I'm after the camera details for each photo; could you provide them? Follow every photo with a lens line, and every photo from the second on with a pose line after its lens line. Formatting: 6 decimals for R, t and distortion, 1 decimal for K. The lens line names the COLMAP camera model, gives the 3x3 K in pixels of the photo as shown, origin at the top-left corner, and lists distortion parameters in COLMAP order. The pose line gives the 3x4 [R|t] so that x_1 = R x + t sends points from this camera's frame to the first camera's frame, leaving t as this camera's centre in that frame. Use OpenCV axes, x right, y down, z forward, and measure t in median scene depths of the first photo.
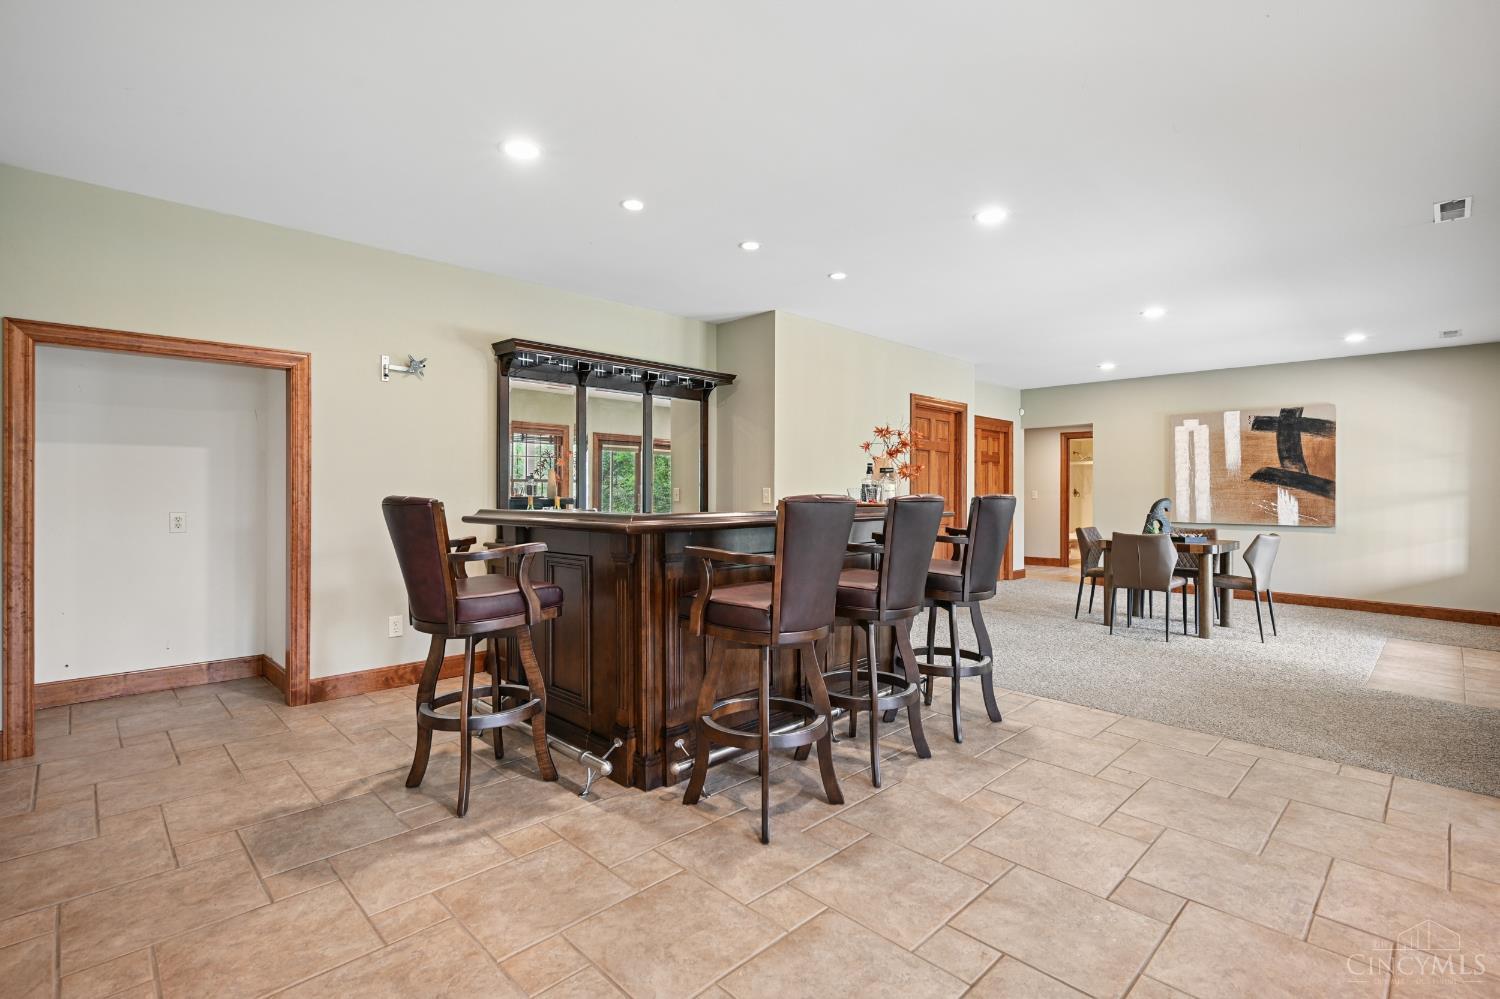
lens RADIAL K [[695.3, 0, 750.0], [0, 695.3, 499.5], [0, 0, 1]] dist [-0.004502, -0.000237]
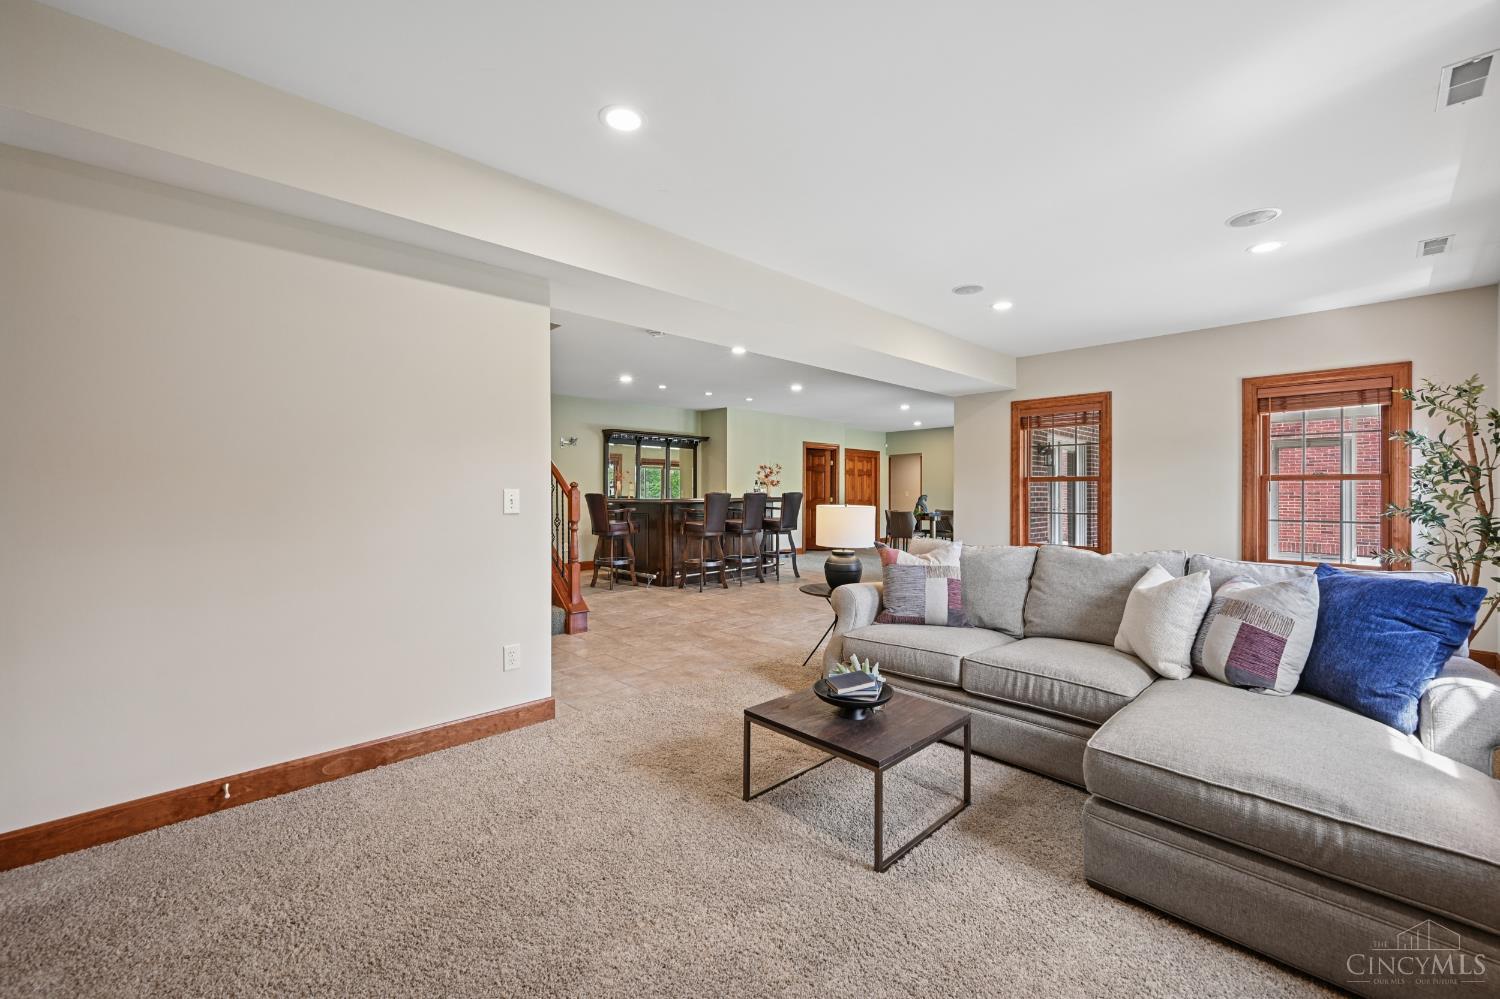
lens RADIAL K [[605.7, 0, 745.2], [0, 605.7, 496.7], [0, 0, 1]] dist [0.001055, -0.000016]
pose [[0.999768, -0.003289, -0.021288, 0.137758], [0.003148, 0.999973, -0.006655, 0.016180], [0.021309, 0.006587, 0.999751, -0.907621]]
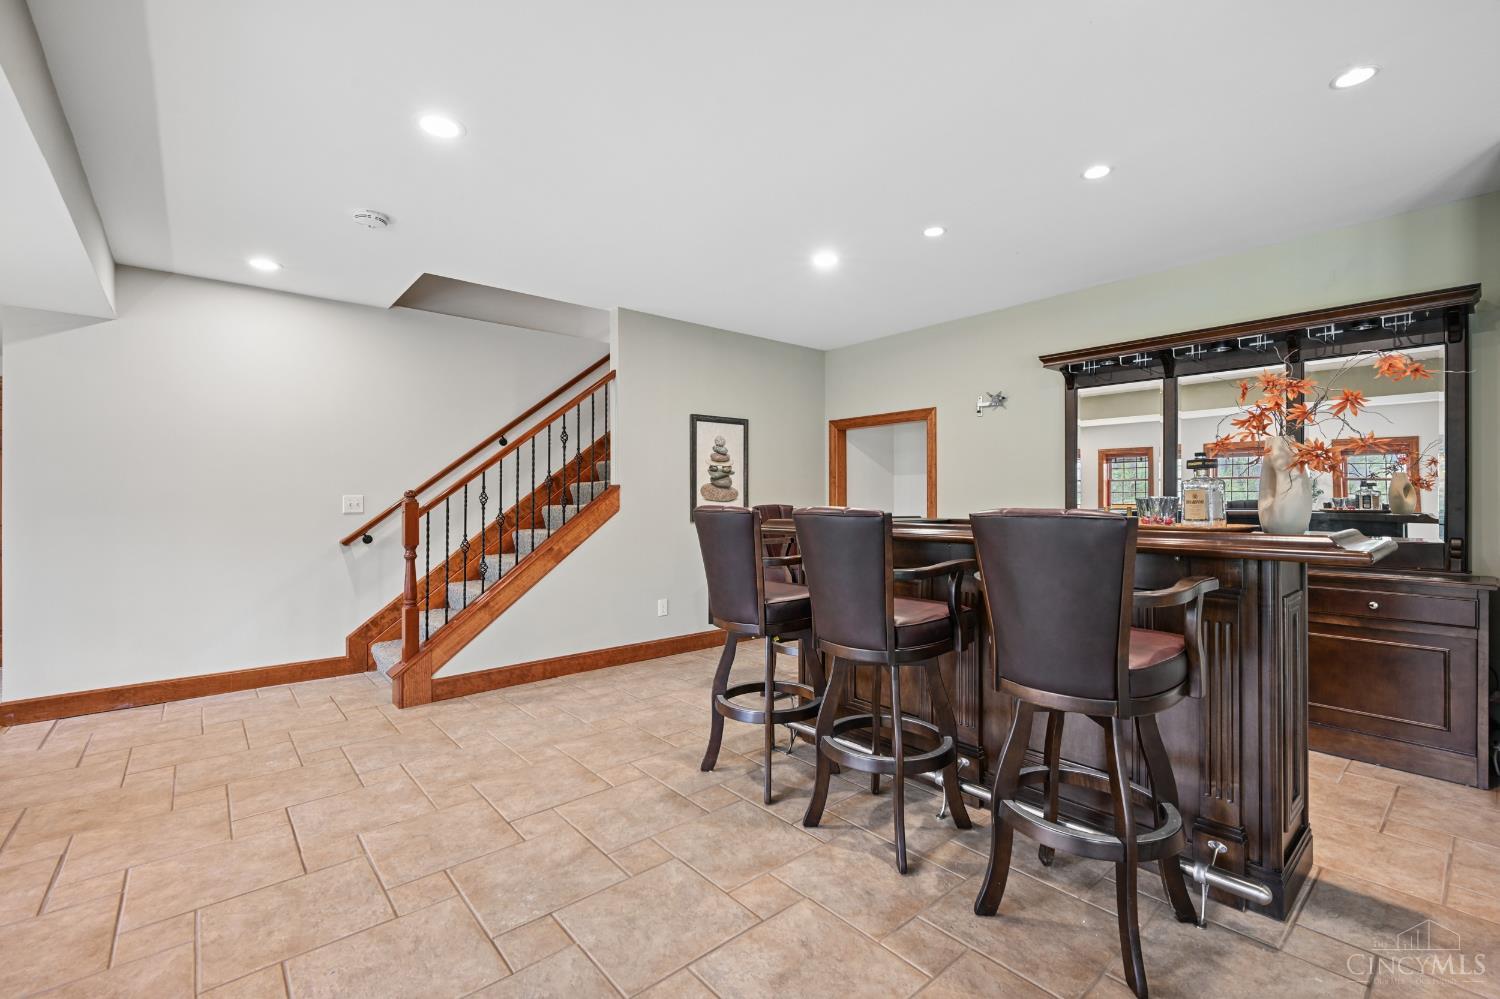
lens RADIAL K [[642.9, 0, 750.0], [0, 642.9, 499.5], [0, 0, 1]] dist [-0.001225, -0.000143]
pose [[-0.066383, -0.001153, -0.997794, 0.544170], [-0.012392, 0.999923, -0.000331, -0.006998], [0.997717, 0.012343, -0.066392, 0.516105]]
